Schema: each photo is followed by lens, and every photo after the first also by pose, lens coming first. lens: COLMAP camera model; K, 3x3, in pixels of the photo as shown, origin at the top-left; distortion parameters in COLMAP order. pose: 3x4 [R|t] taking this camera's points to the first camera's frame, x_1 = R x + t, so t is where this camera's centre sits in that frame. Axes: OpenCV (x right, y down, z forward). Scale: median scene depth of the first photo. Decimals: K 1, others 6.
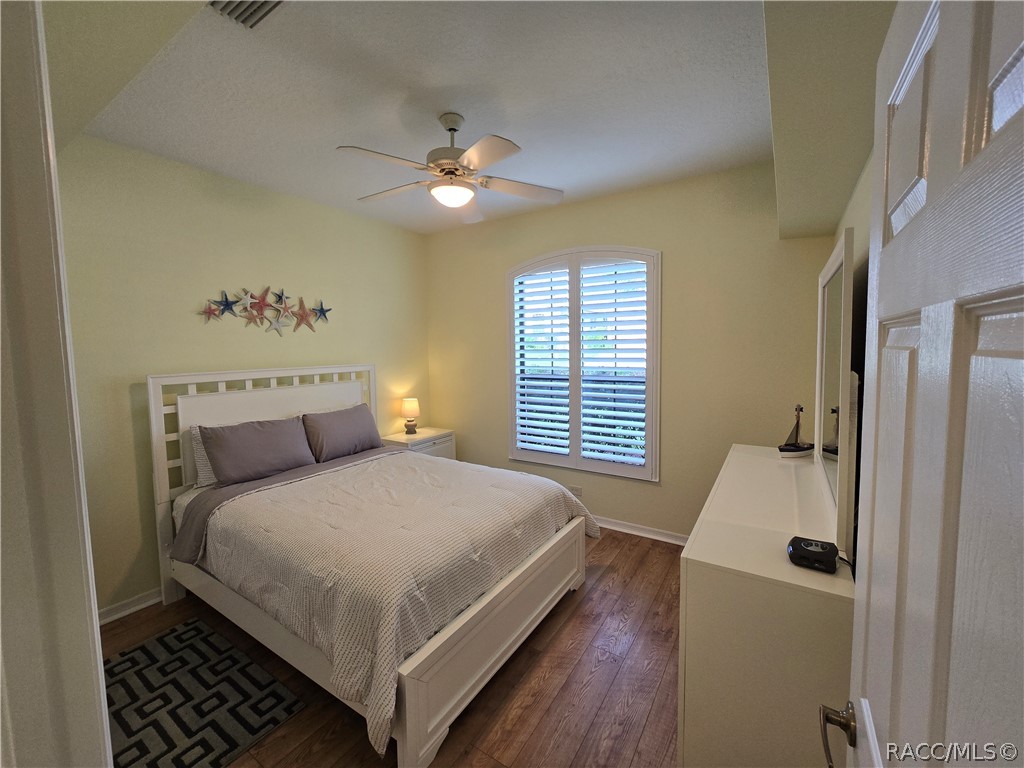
lens RADIAL K [[419.1, 0, 505.5], [0, 419.1, 377.5], [0, 0, 1]] dist [0.002104, -0.001809]
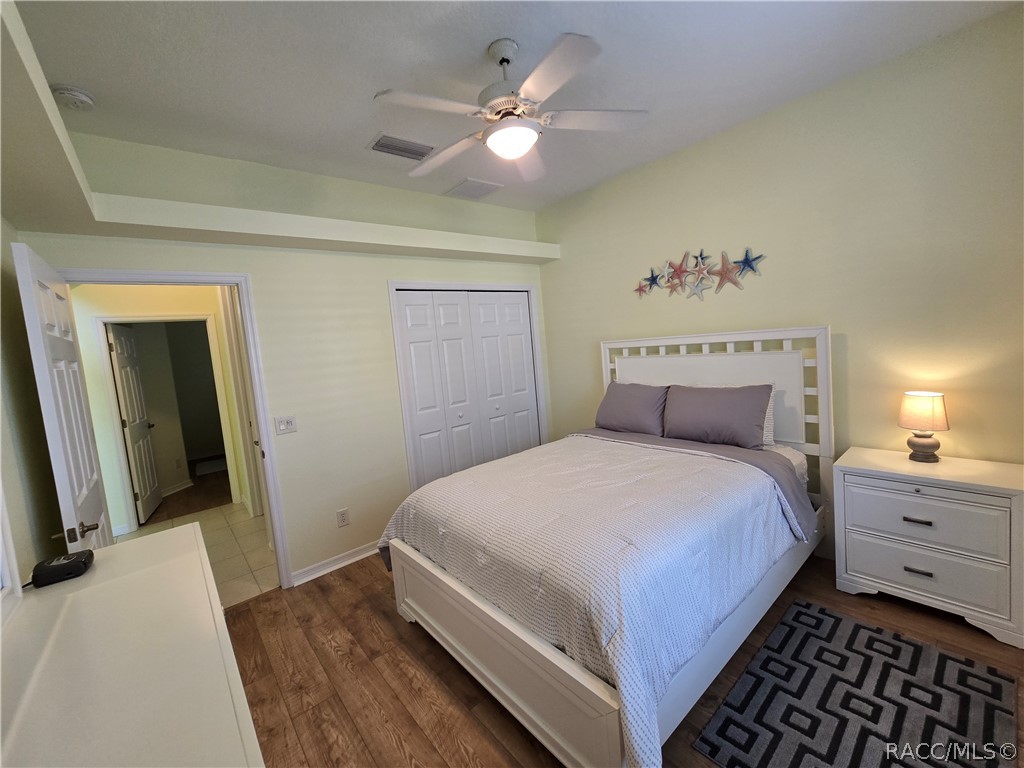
lens RADIAL K [[419.1, 0, 538.5], [0, 419.1, 383.1], [0, 0, 1]] dist [0.002104, -0.001809]
pose [[-0.243915, 0.154552, -0.957402, 0.966849], [0.032520, 0.987968, 0.151201, -0.136203], [0.969251, 0.005746, -0.246006, 1.724673]]
